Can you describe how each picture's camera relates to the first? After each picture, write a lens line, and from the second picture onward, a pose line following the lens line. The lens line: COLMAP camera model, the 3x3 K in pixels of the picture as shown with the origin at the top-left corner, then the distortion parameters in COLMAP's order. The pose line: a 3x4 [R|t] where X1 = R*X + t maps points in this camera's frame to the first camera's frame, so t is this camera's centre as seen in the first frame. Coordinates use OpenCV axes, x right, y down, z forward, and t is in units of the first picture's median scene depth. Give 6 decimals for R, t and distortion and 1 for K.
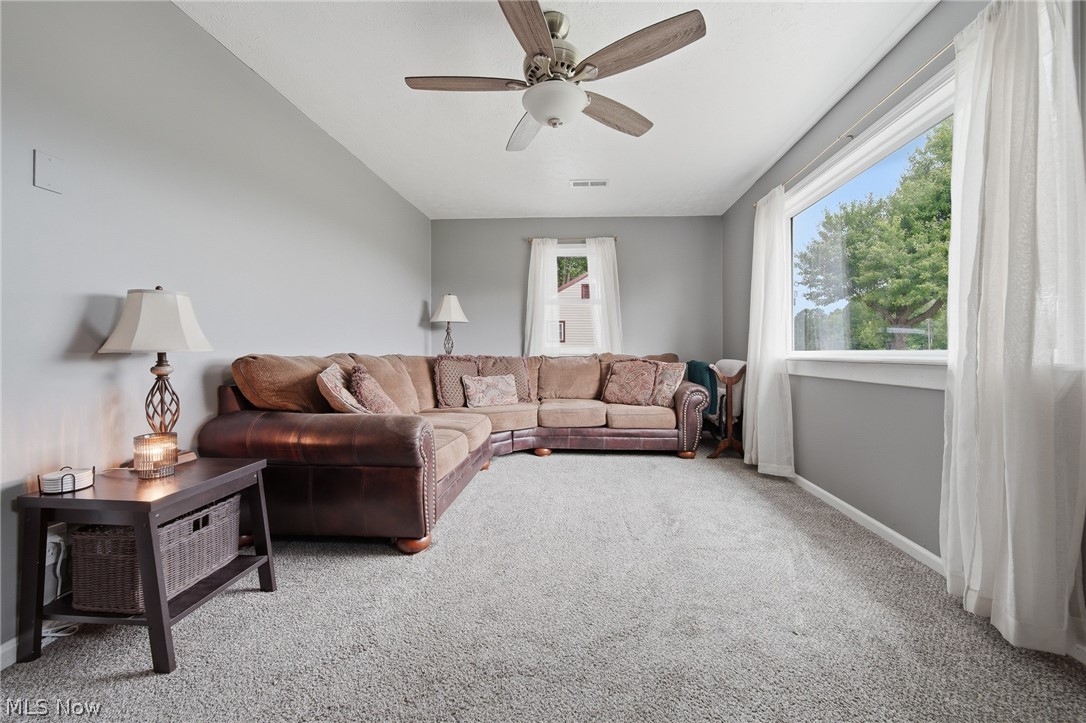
lens RADIAL K [[413.9, 0, 551.4], [0, 413.9, 349.7], [0, 0, 1]] dist [-0.000490, -0.002471]
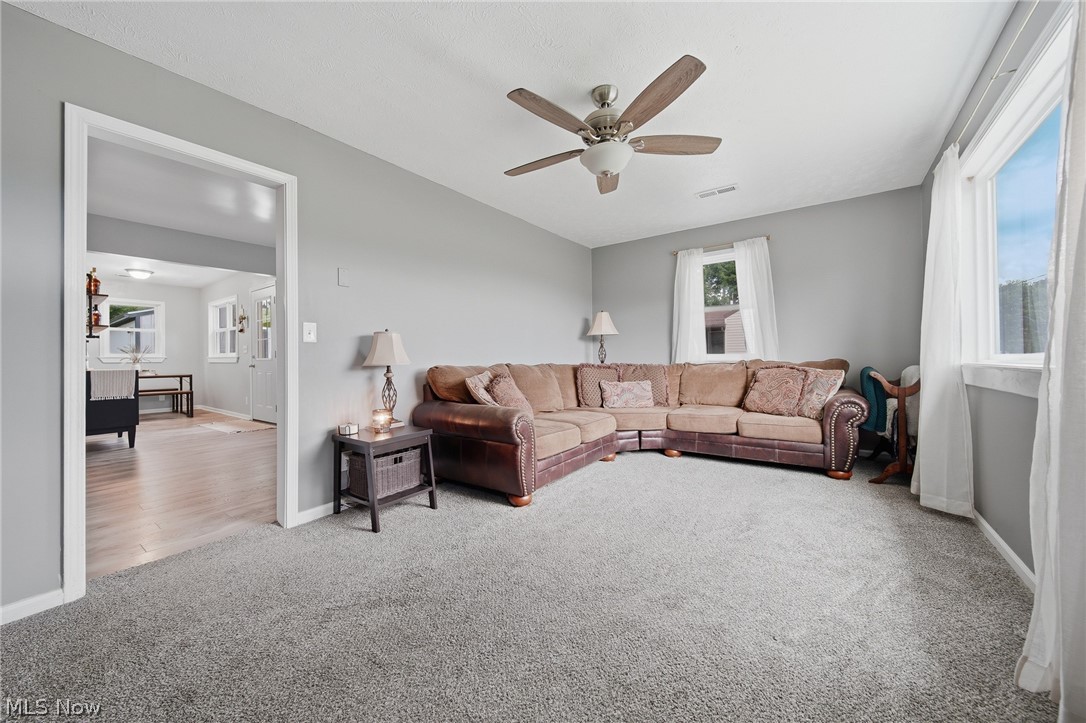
lens RADIAL K [[395.8, 0, 536.4], [0, 395.8, 355.2], [0, 0, 1]] dist [-0.007092, -0.000124]
pose [[0.840642, -0.019791, -0.541229, 0.257187], [0.018868, 0.999796, -0.007253, -0.006055], [0.541262, -0.004115, 0.840844, -0.052111]]
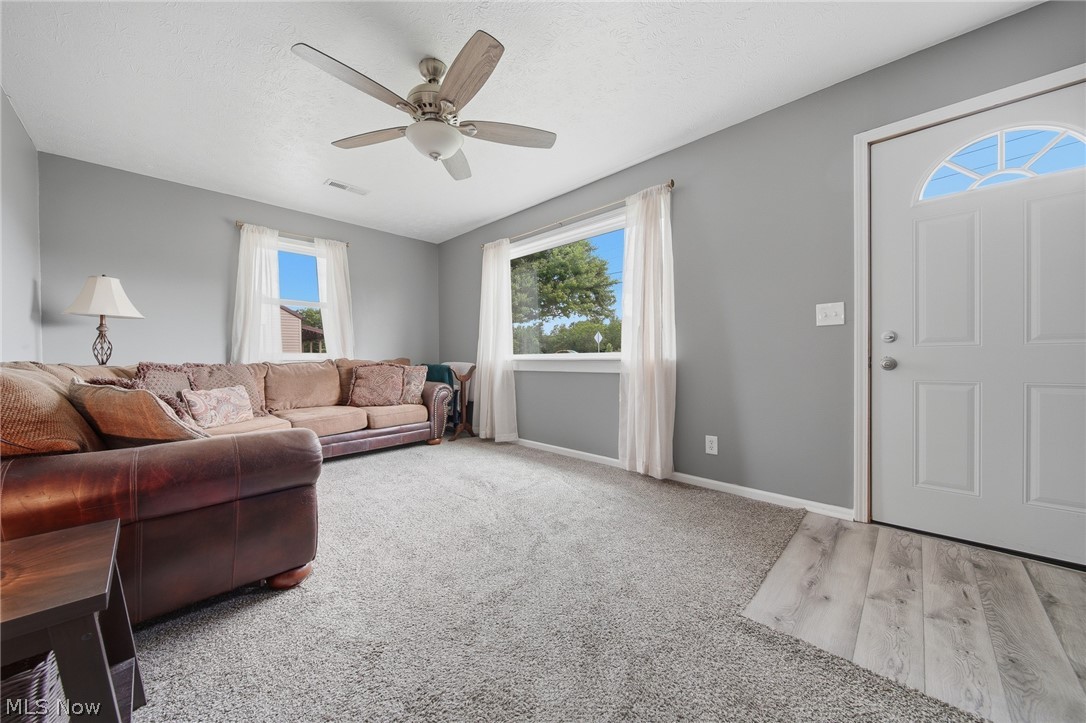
lens RADIAL K [[389.0, 0, 543.0], [0, 389.0, 361.5], [0, 0, 1]] dist [-0.002279, -0.000135]
pose [[0.640033, -0.019426, 0.768102, -0.352430], [0.008388, 0.999797, 0.018297, 0.003440], [-0.768302, -0.005268, 0.640066, 0.039016]]
